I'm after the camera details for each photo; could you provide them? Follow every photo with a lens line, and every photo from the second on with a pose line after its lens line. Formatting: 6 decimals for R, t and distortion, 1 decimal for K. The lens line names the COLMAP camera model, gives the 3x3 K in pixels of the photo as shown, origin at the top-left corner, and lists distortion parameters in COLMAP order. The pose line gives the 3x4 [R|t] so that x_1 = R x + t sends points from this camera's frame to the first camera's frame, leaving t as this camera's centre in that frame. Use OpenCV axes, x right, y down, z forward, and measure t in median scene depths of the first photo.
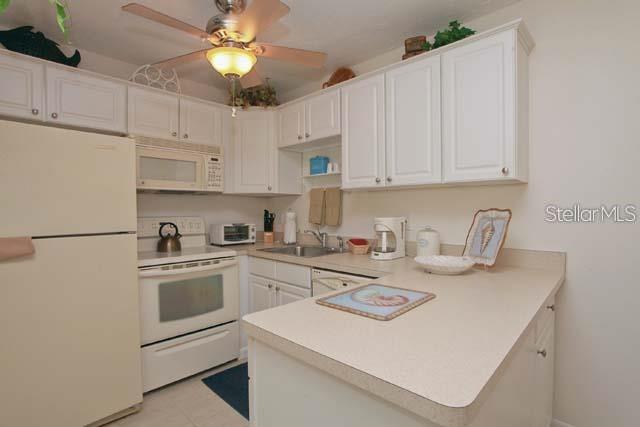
lens RADIAL K [[306.8, 0, 324.8], [0, 306.8, 210.6], [0, 0, 1]] dist [-0.036765, 0.006186]
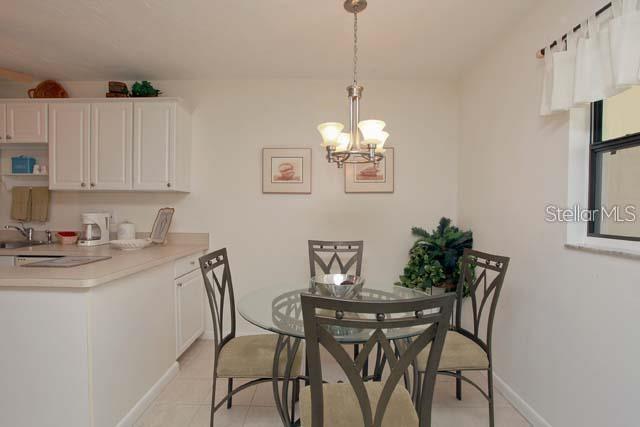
lens RADIAL K [[306.8, 0, 318.6], [0, 306.8, 215.5], [0, 0, 1]] dist [-0.036765, 0.006186]
pose [[0.731156, -0.000624, 0.682210, 0.032605], [-0.012038, 0.999832, 0.013816, 0.001963], [-0.682104, -0.018314, 0.731026, -0.587666]]
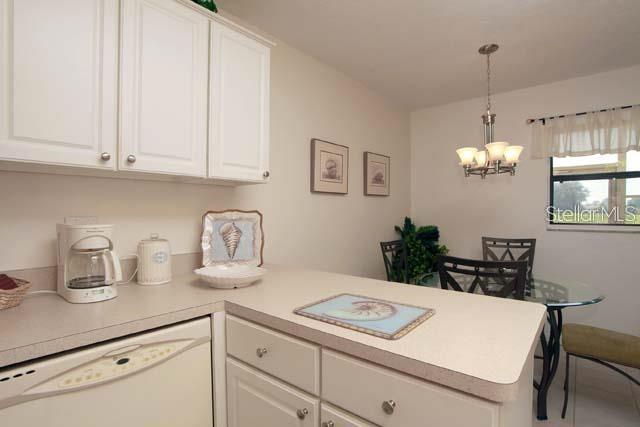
lens RADIAL K [[306.8, 0, 320.5], [0, 306.8, 212.6], [0, 0, 1]] dist [-0.036765, 0.006186]
pose [[-0.026262, 0.000272, 0.999655, -0.366734], [-0.000391, 1.000000, -0.000282, 0.001373], [-0.999655, -0.000399, -0.026262, 0.597061]]
